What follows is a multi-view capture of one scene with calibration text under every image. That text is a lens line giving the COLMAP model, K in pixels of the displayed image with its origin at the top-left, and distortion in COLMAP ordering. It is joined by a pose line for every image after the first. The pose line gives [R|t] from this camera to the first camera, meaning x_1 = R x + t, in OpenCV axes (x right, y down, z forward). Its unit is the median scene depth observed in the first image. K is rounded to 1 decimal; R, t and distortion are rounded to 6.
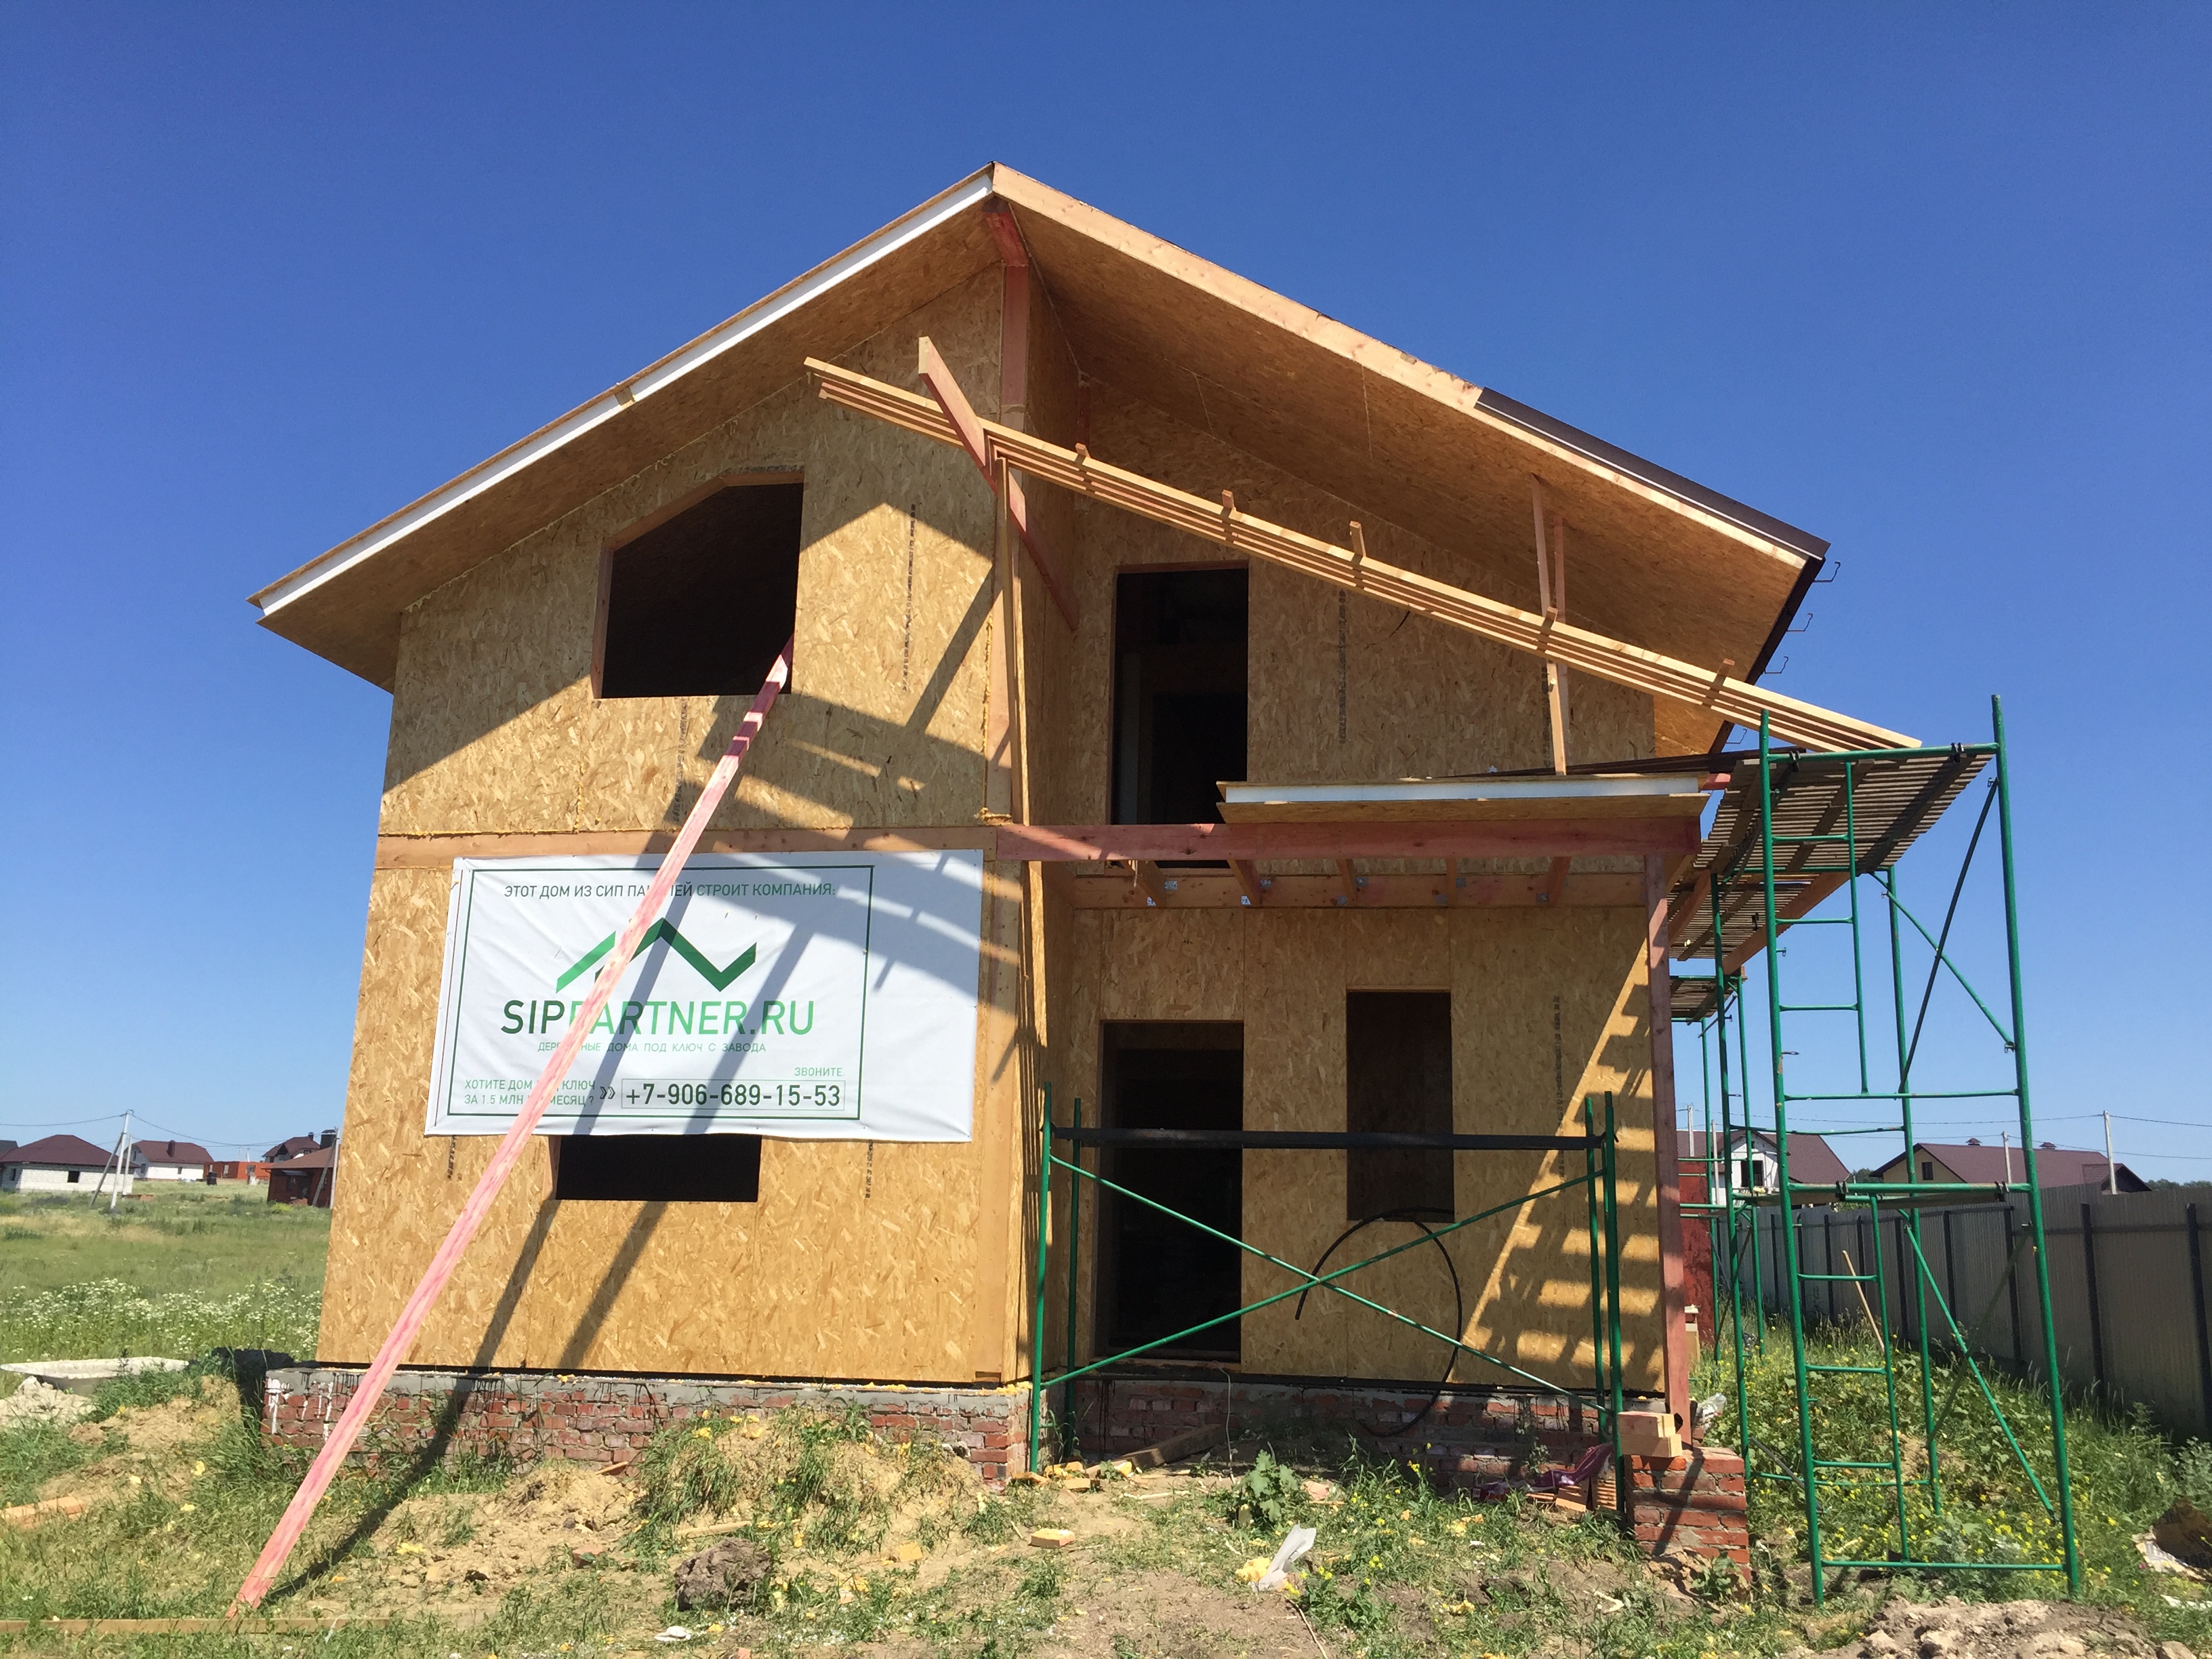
lens RADIAL K [[1897.7, 0, 1114.8], [0, 1897.7, 834.4], [0, 0, 1]] dist [0.016566, -0.026218]
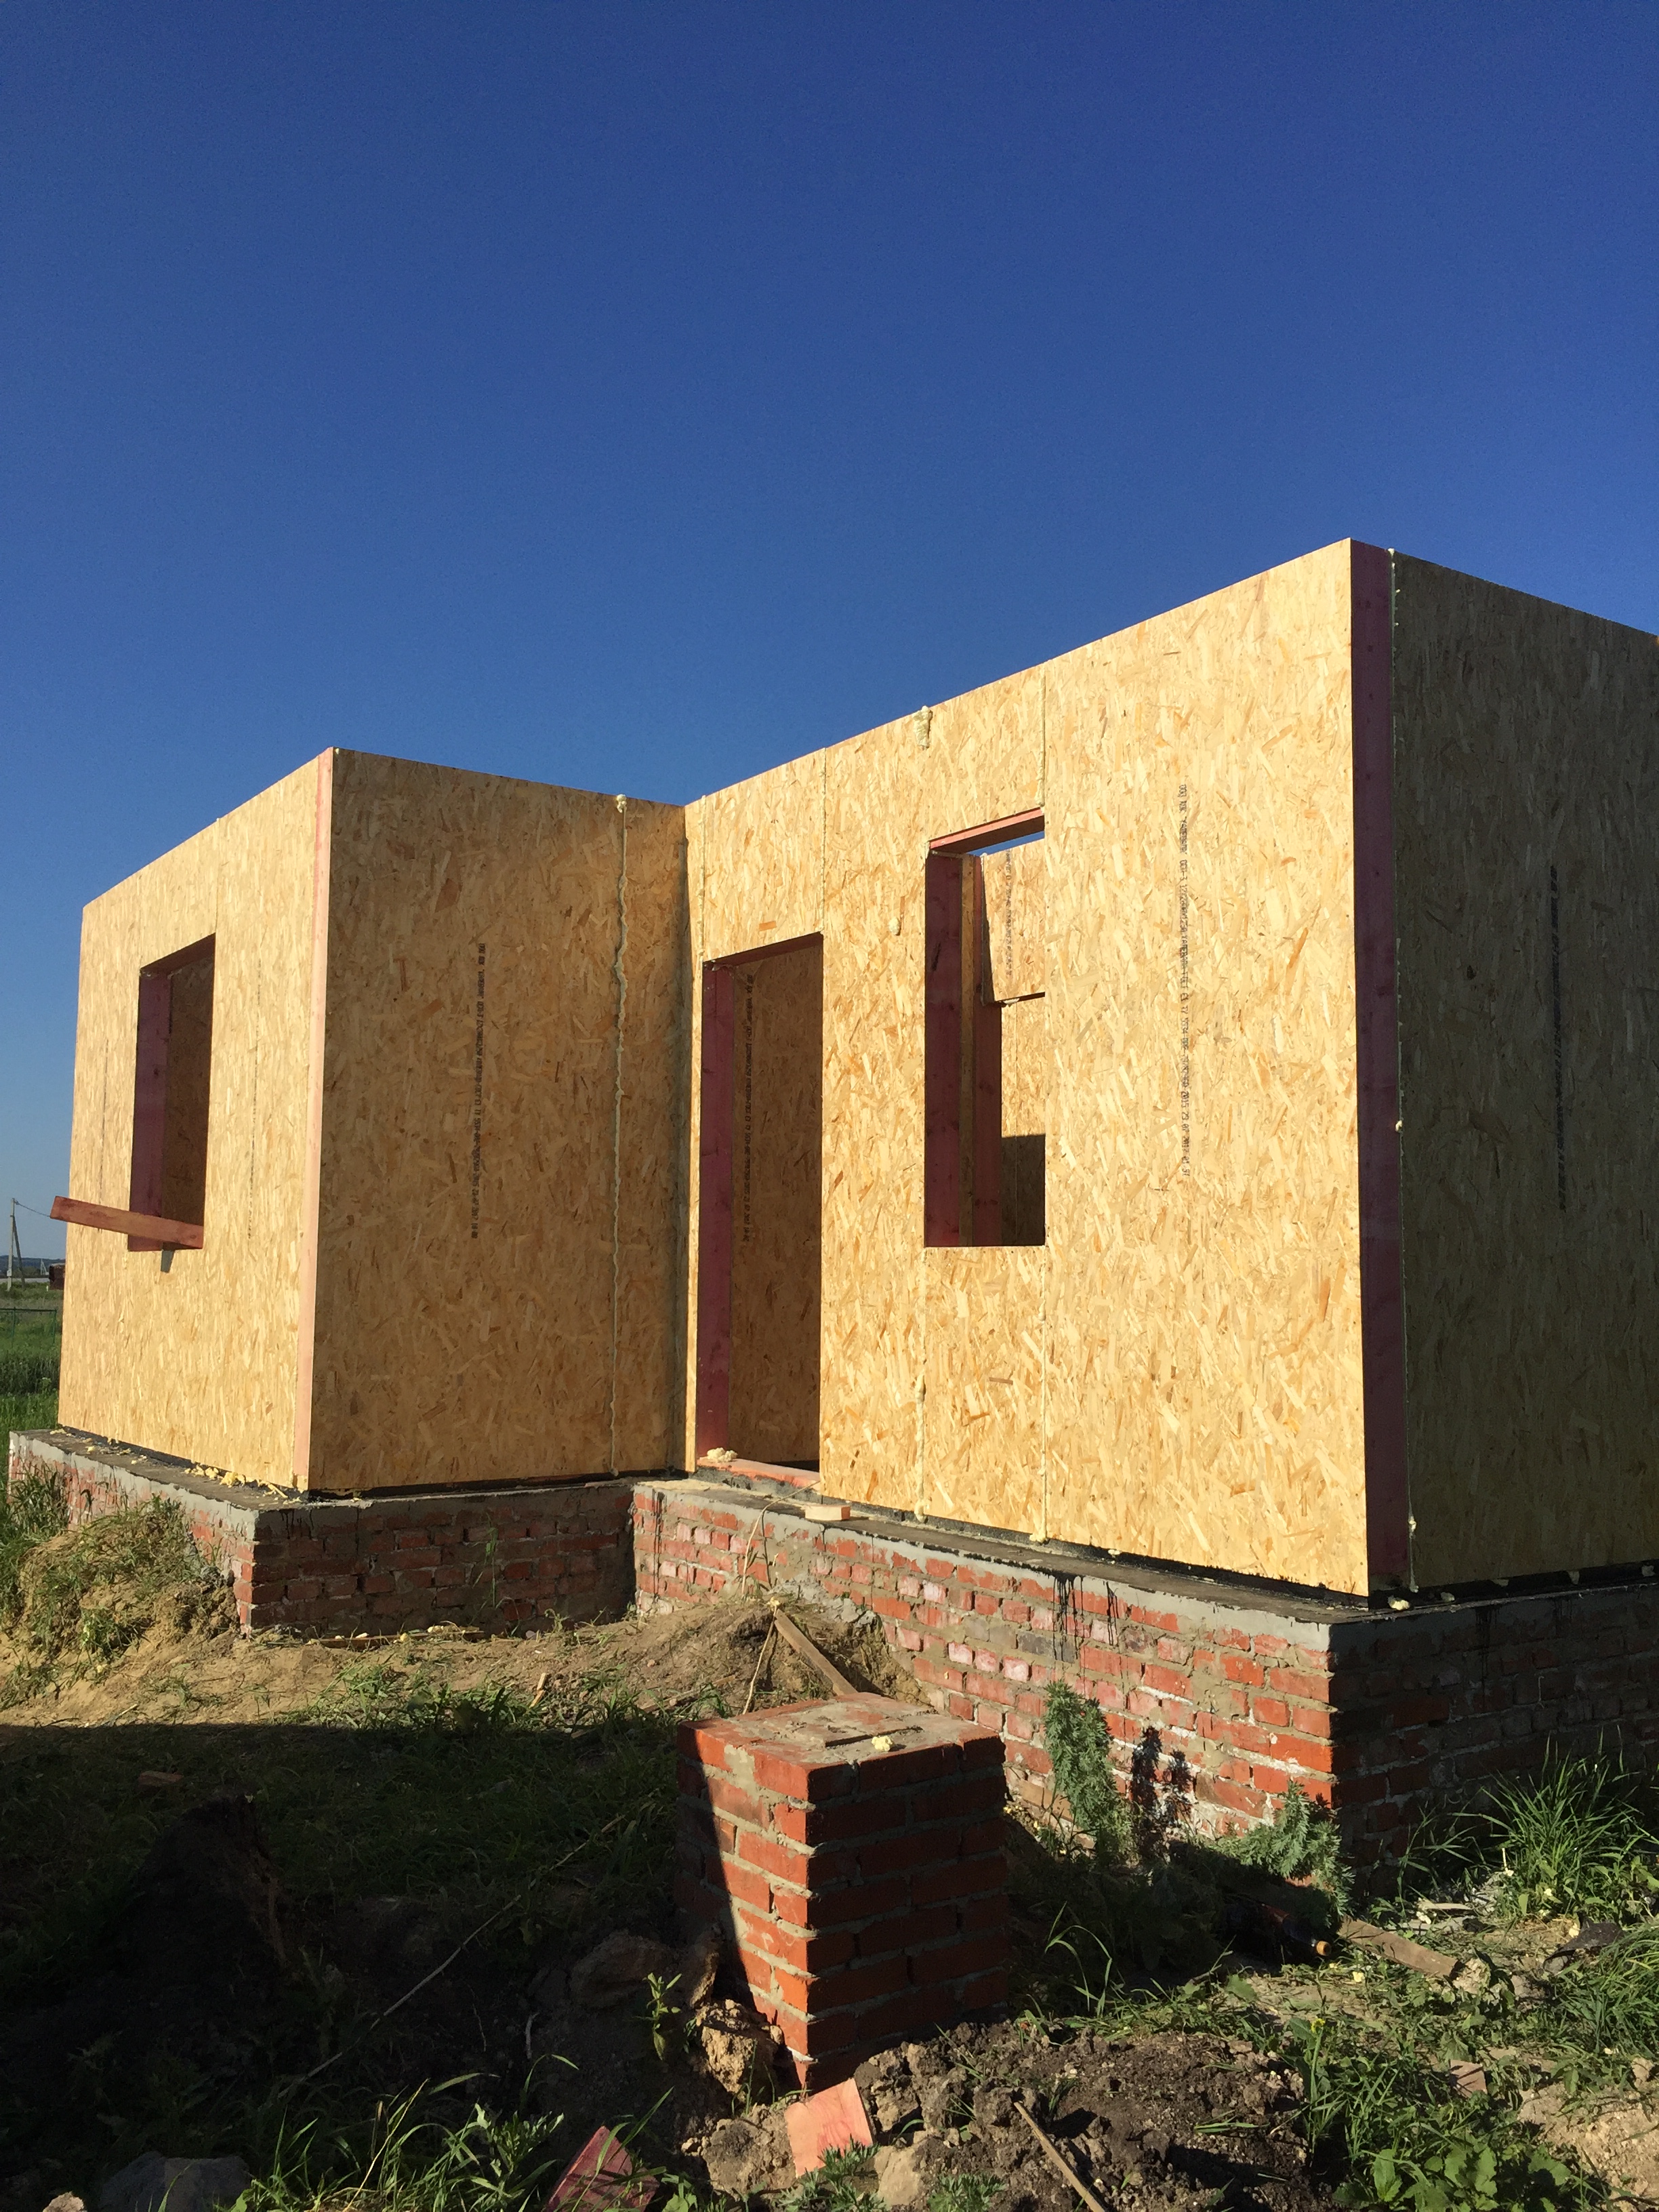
lens RADIAL K [[1897.7, 0, 833.5], [0, 1897.7, 1122.0], [0, 0, 1]] dist [0.016566, -0.026218]
pose [[0.700593, -0.079750, -0.709090, 0.536170], [0.163640, 0.985207, 0.050875, 0.137809], [0.694544, -0.151678, 0.703280, 0.606964]]
